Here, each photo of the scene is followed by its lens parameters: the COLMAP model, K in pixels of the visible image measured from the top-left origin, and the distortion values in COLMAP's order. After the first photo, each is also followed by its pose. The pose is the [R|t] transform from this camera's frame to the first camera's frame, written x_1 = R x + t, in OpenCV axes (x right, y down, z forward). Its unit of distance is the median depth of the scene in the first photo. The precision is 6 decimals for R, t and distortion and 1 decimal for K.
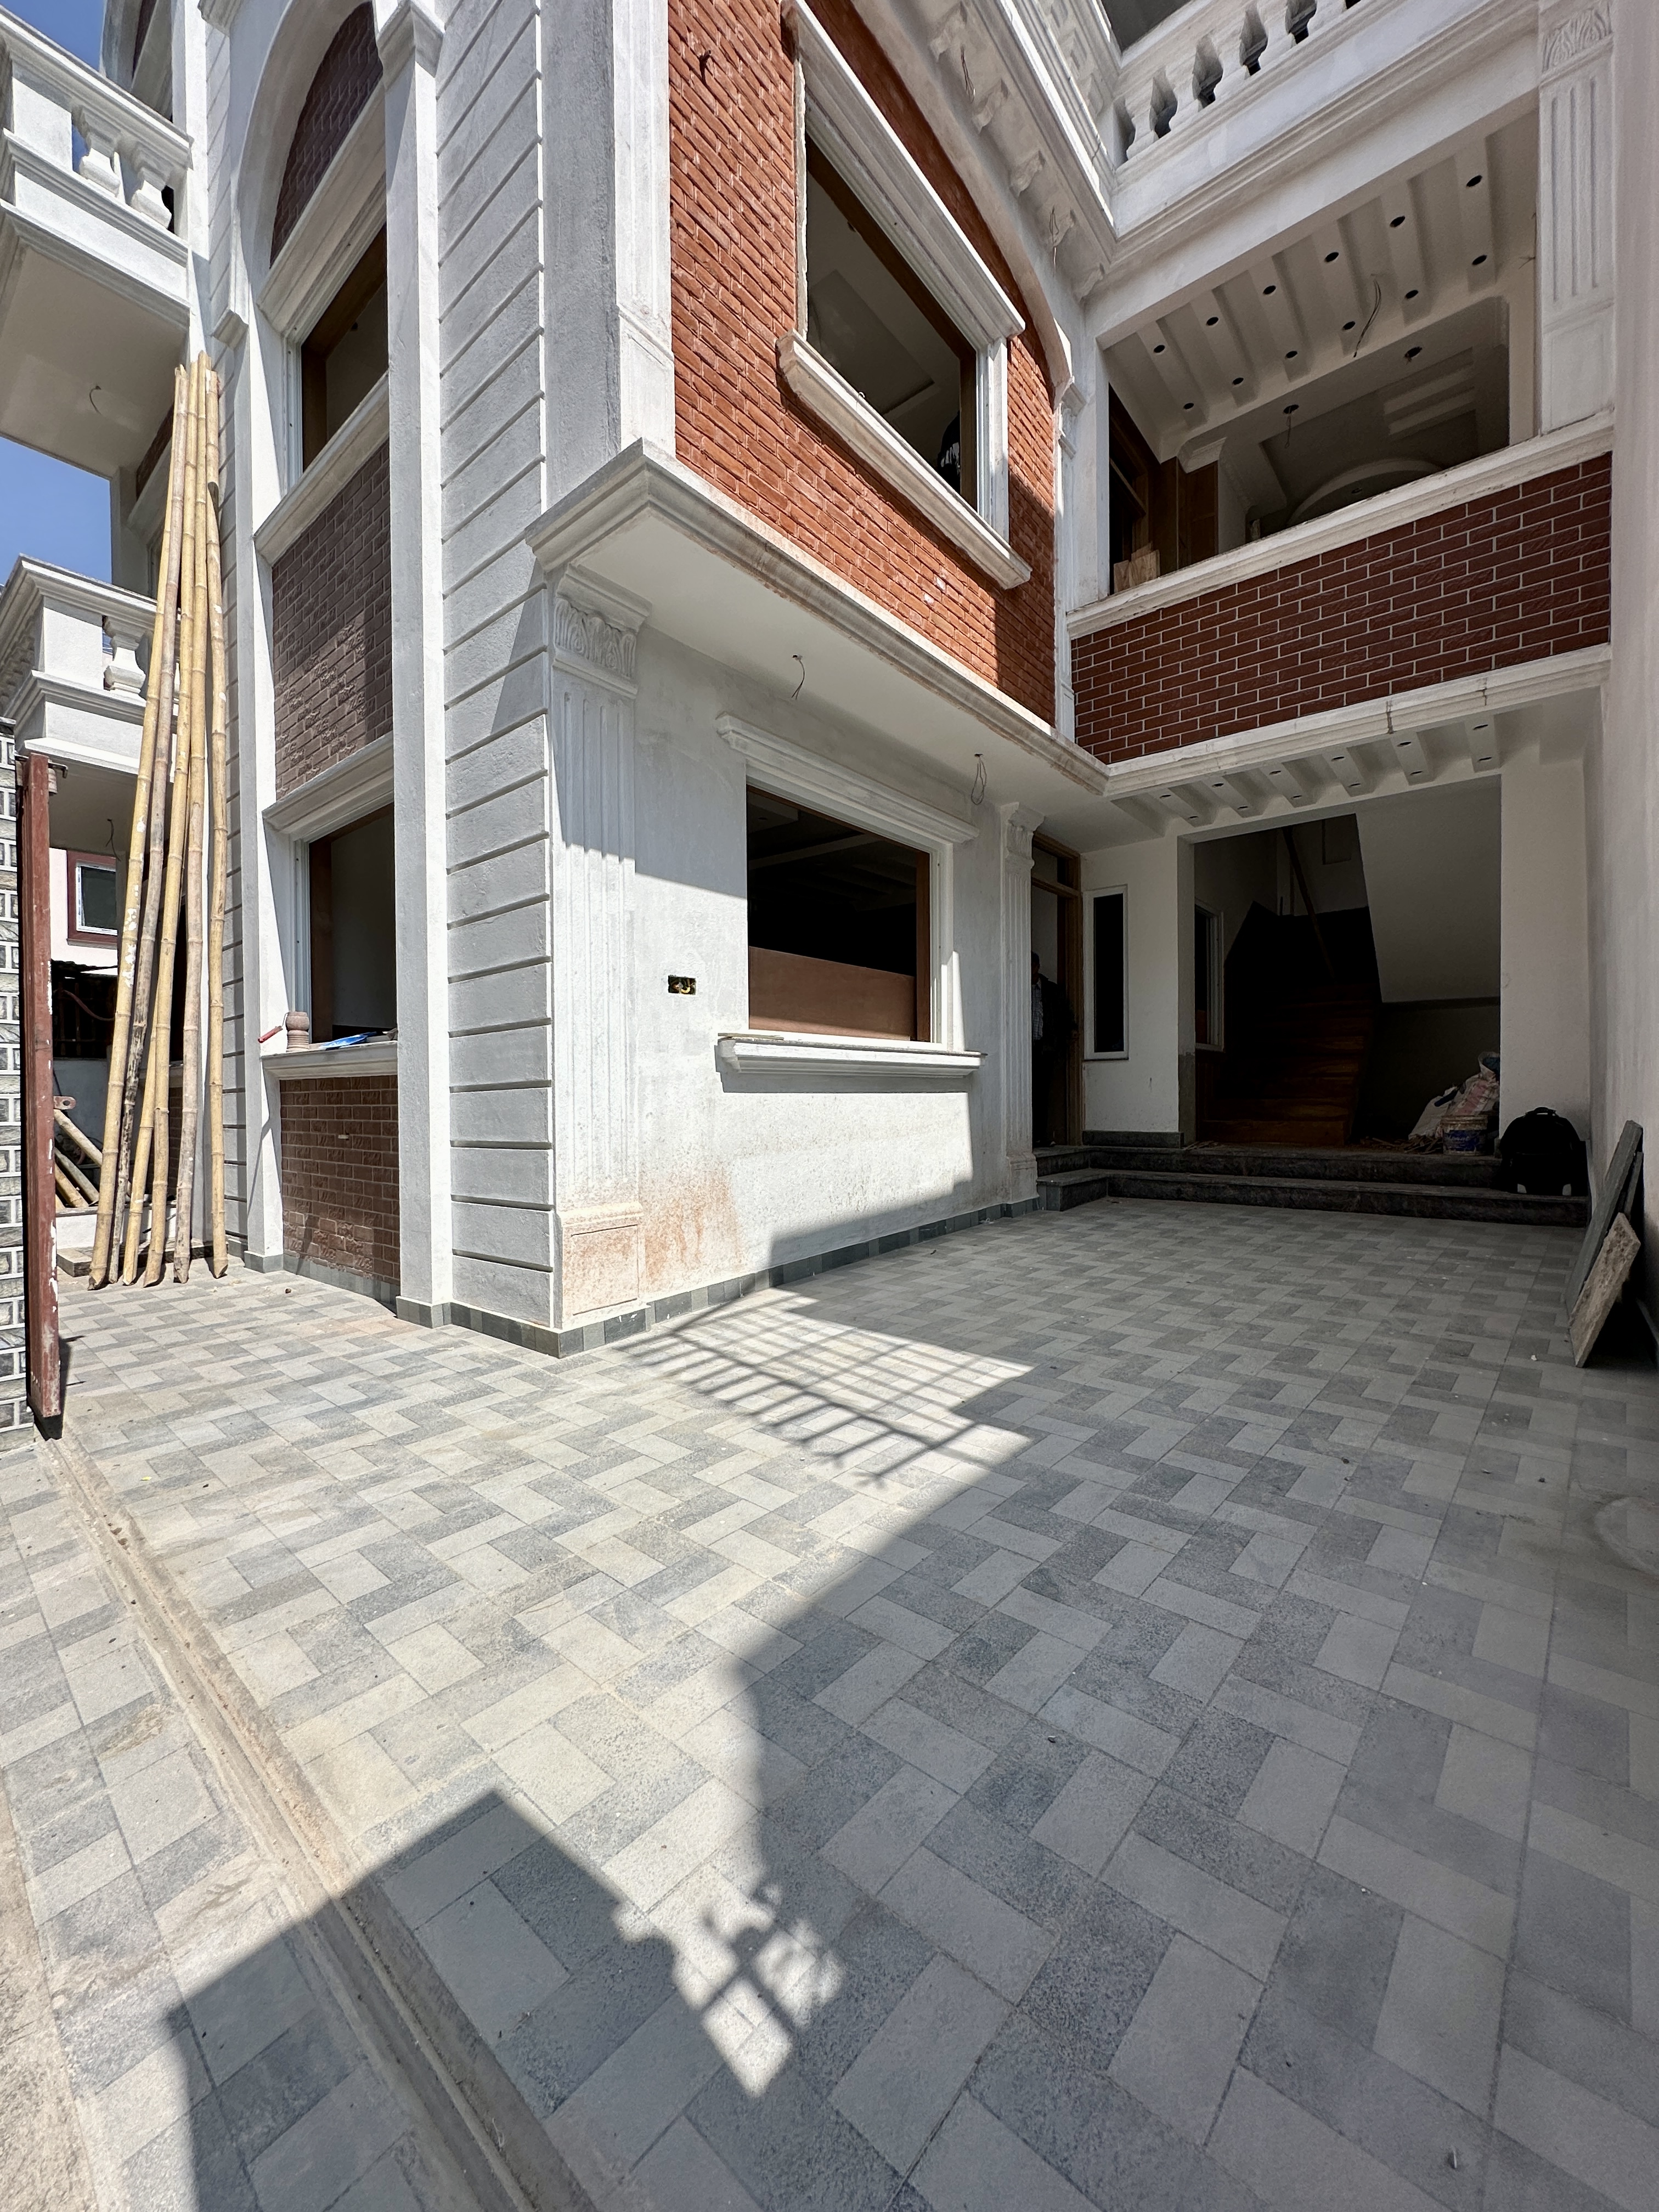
lens RADIAL K [[875.1, 0, 830.1], [0, 875.1, 1104.3], [0, 0, 1]] dist [-0.003775, -0.000050]
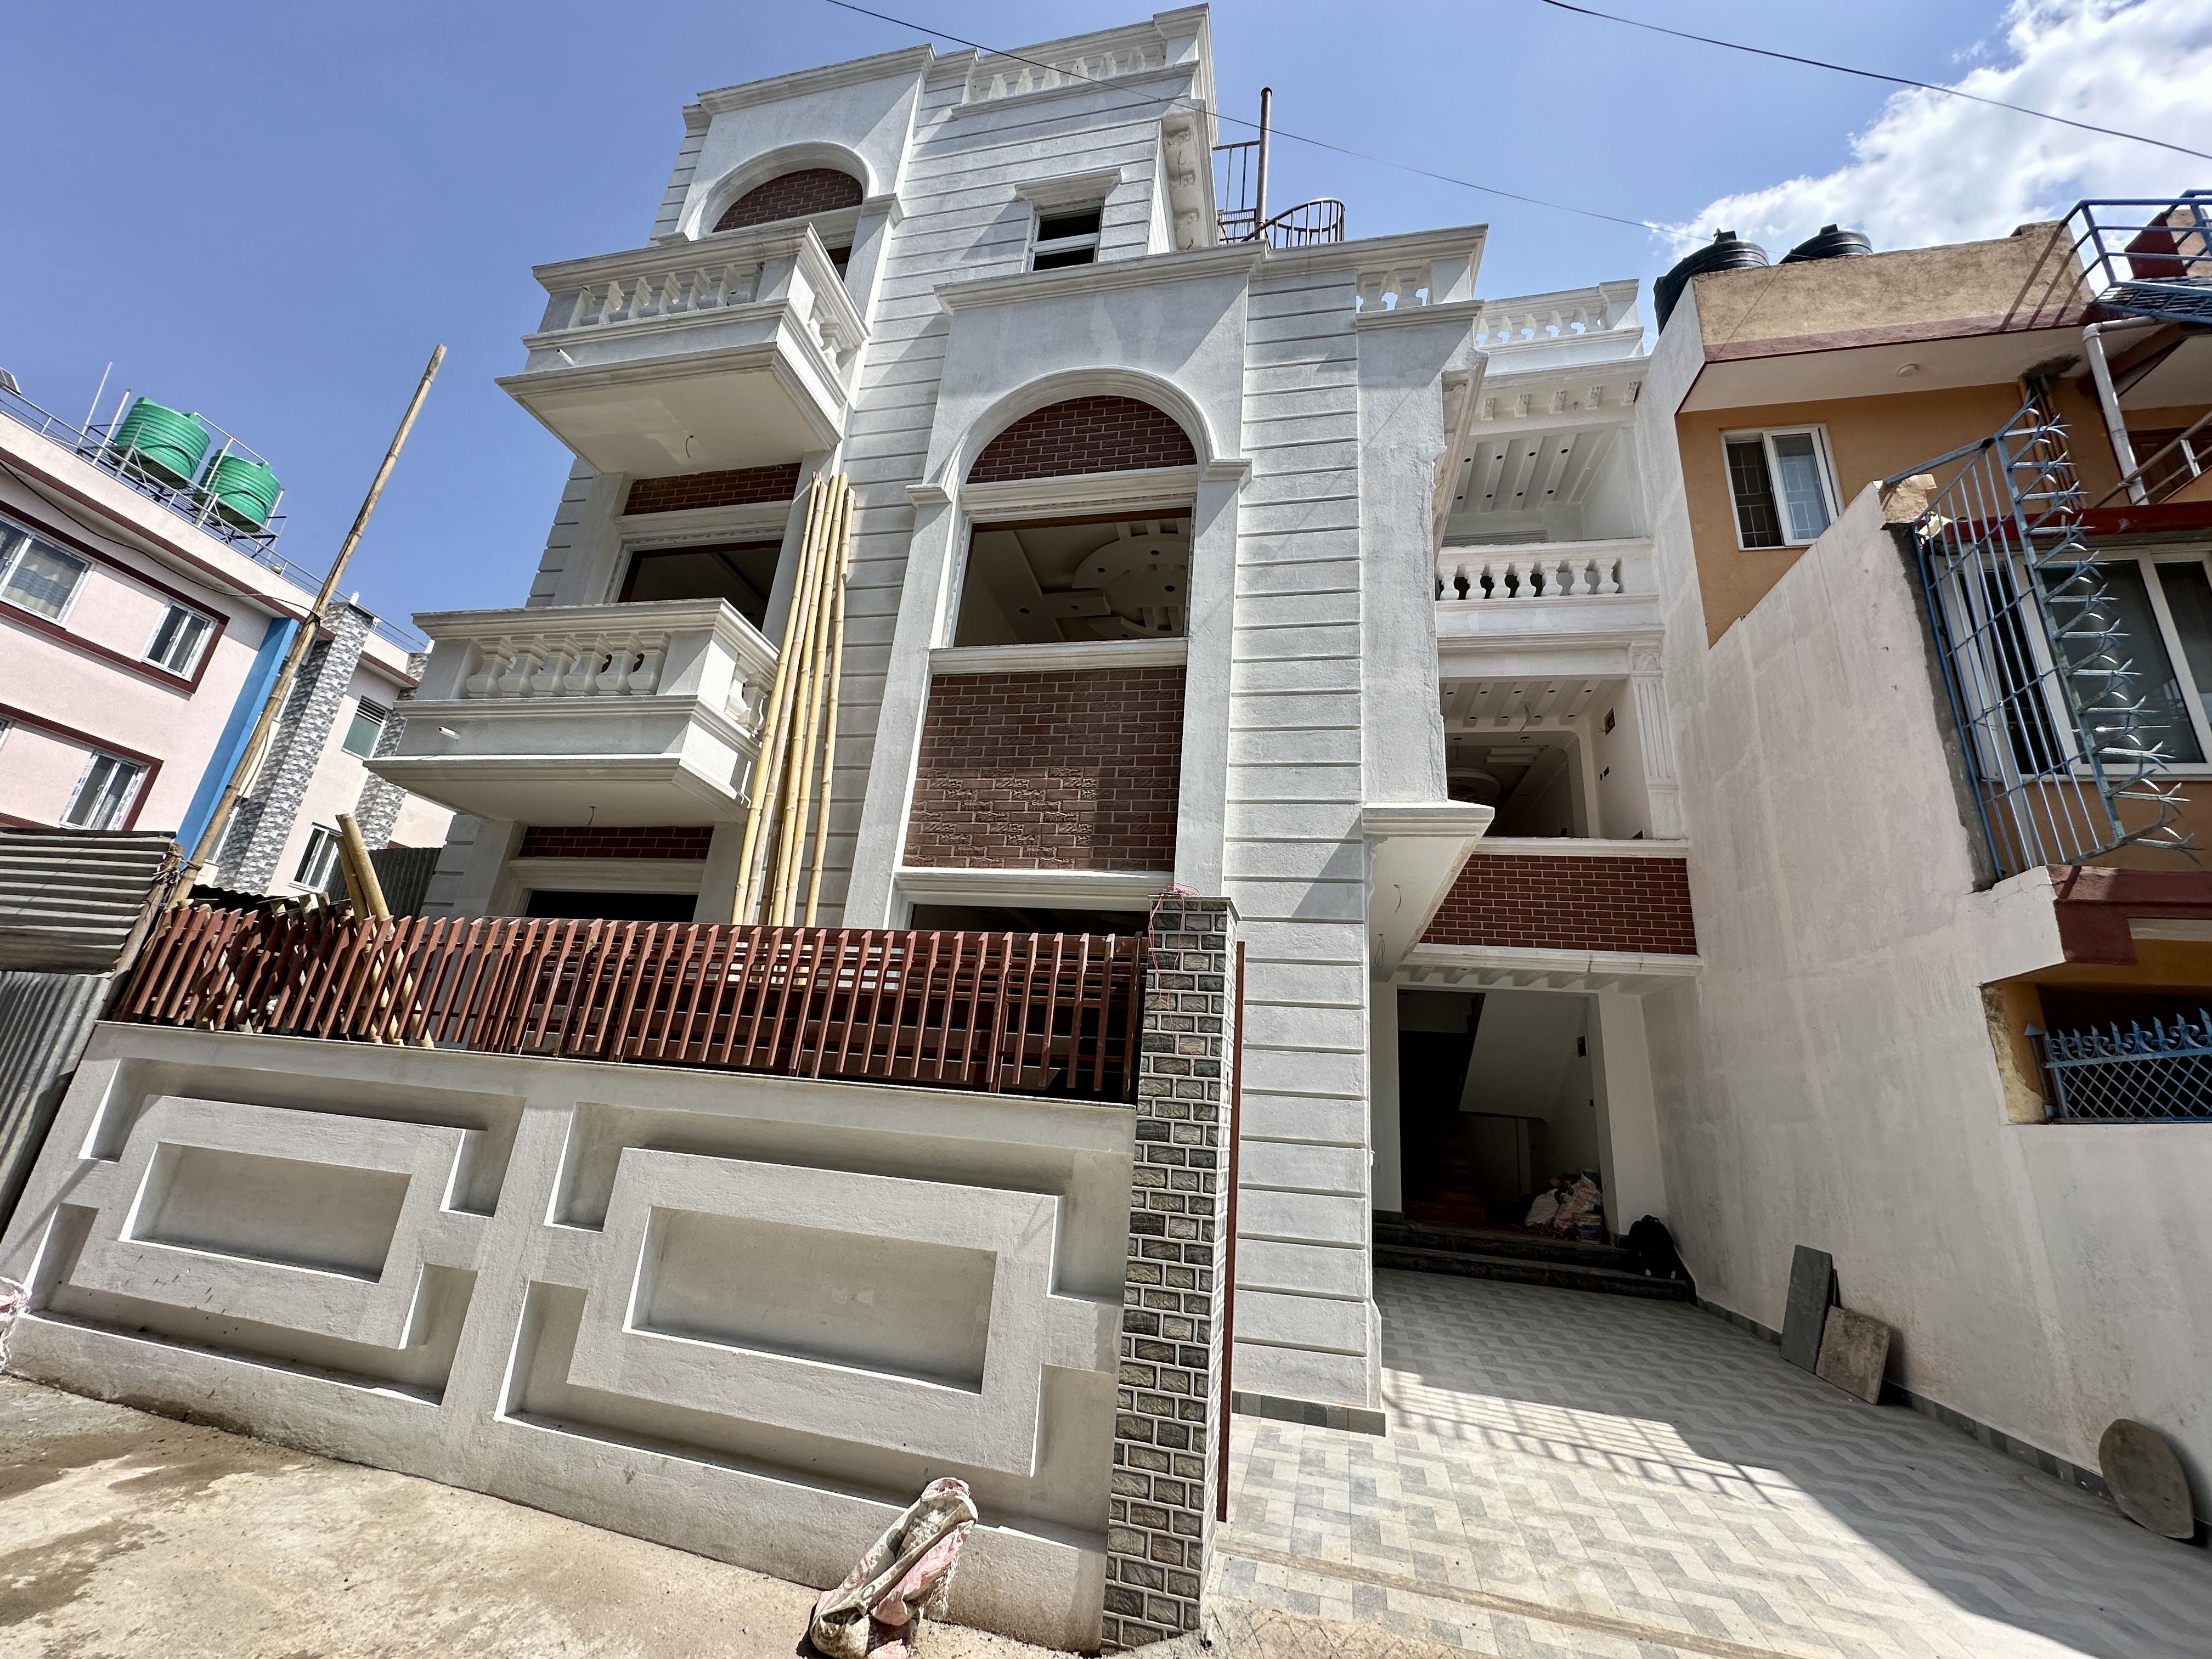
lens RADIAL K [[875.1, 0, 1101.0], [0, 875.1, 827.9], [0, 0, 1]] dist [-0.003775, -0.000050]
pose [[0.882346, 0.226021, 0.412772, -1.475658], [-0.086386, 0.940001, -0.330055, -0.082489], [-0.462605, 0.255564, 0.848931, -0.089860]]
